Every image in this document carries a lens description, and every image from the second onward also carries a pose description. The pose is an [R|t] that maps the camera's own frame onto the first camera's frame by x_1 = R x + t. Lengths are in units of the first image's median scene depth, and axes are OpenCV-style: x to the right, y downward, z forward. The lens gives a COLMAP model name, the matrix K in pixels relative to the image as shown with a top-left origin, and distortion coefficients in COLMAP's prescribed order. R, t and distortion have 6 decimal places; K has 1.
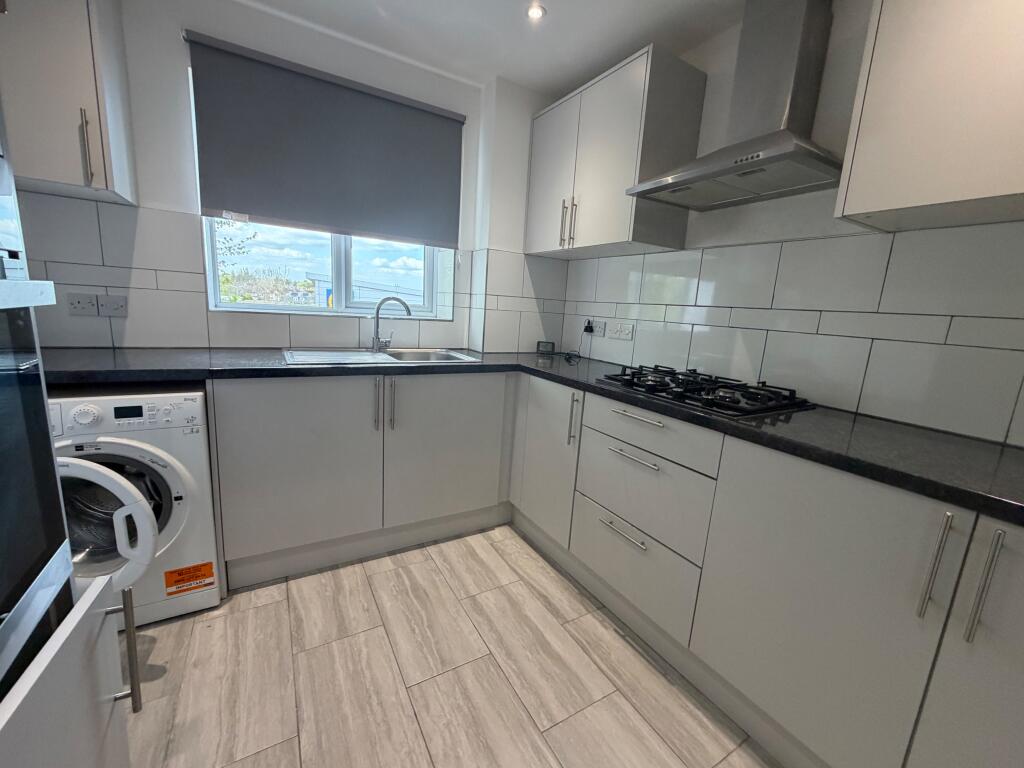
lens RADIAL K [[407.8, 0, 514.0], [0, 407.8, 384.3], [0, 0, 1]] dist [0.001614, -0.000483]
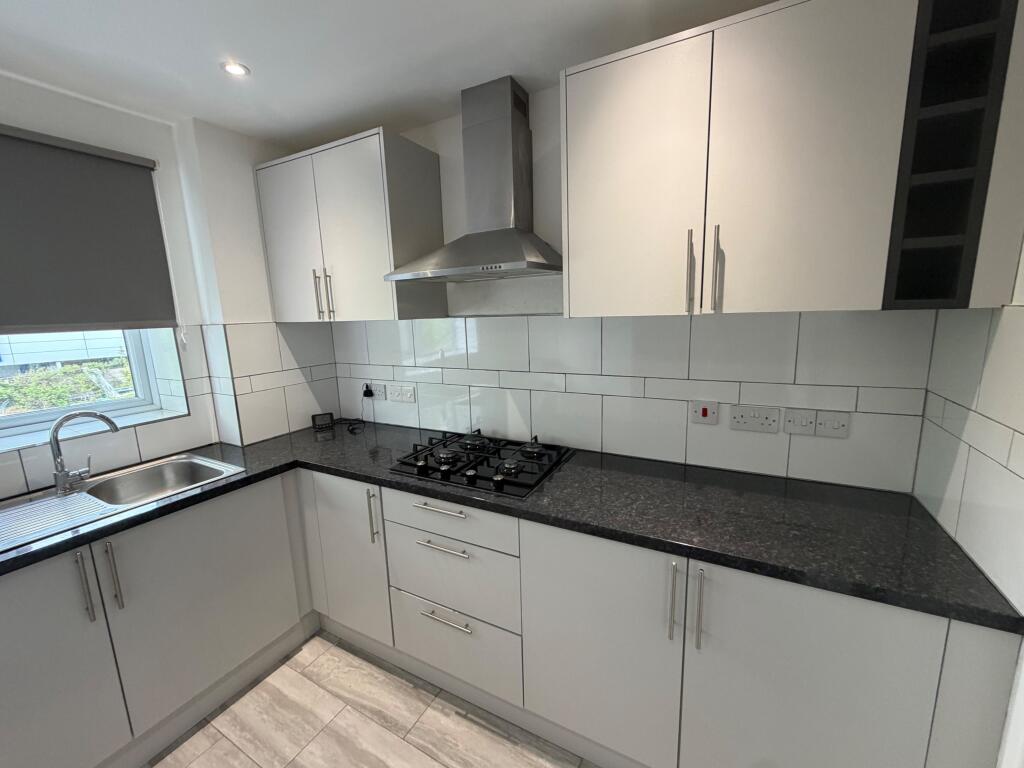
lens RADIAL K [[407.8, 0, 507.2], [0, 407.8, 384.4], [0, 0, 1]] dist [0.001614, -0.000483]
pose [[0.859723, -0.177614, 0.478884, 0.013836], [0.177964, 0.983003, 0.045097, -0.181157], [-0.478755, 0.046453, 0.876719, 0.015763]]
